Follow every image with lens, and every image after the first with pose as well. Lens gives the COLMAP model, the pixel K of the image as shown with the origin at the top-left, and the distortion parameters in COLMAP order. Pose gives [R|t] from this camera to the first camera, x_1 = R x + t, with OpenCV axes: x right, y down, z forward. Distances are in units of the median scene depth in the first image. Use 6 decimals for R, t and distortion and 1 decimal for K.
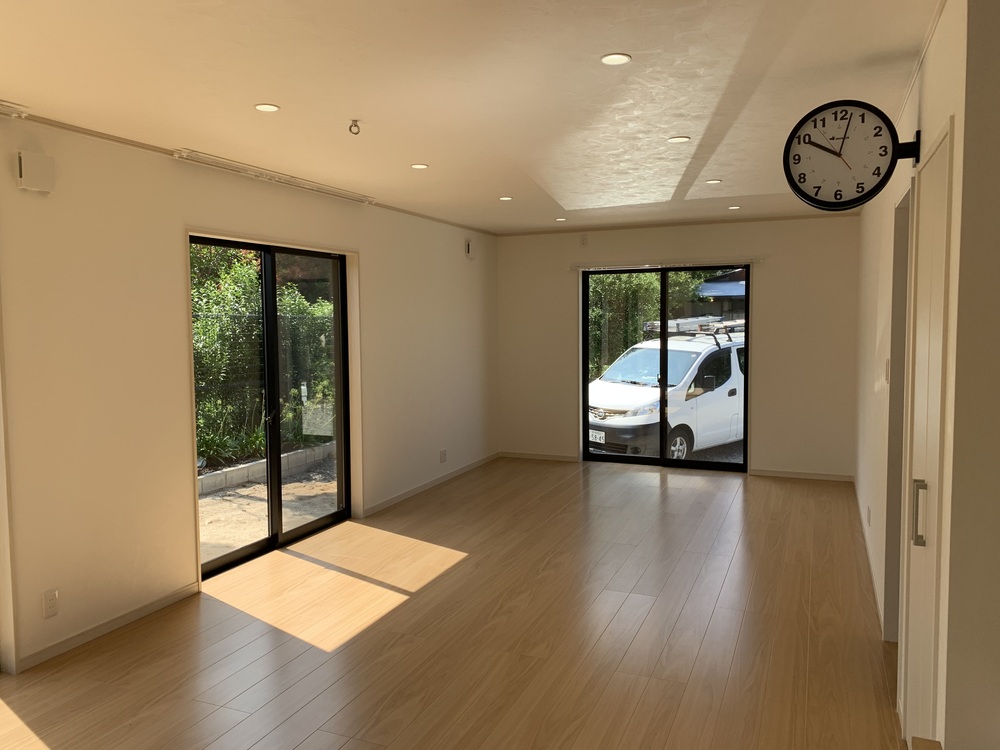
lens RADIAL K [[771.2, 0, 493.9], [0, 771.2, 370.3], [0, 0, 1]] dist [0.066871, -0.089448]
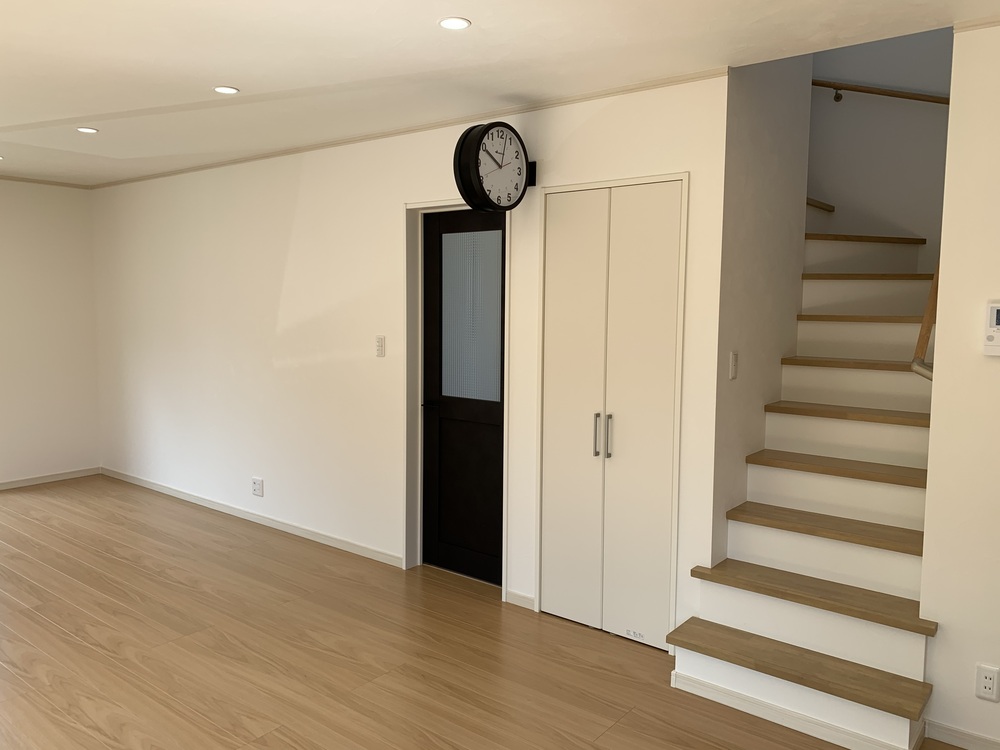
lens RADIAL K [[755.1, 0, 499.7], [0, 755.1, 376.2], [0, 0, 1]] dist [0.006336, 0.003281]
pose [[0.266044, -0.084800, 0.960224, -0.337190], [0.060499, 0.995628, 0.071164, -0.015372], [-0.962061, 0.039160, 0.270011, 0.322181]]
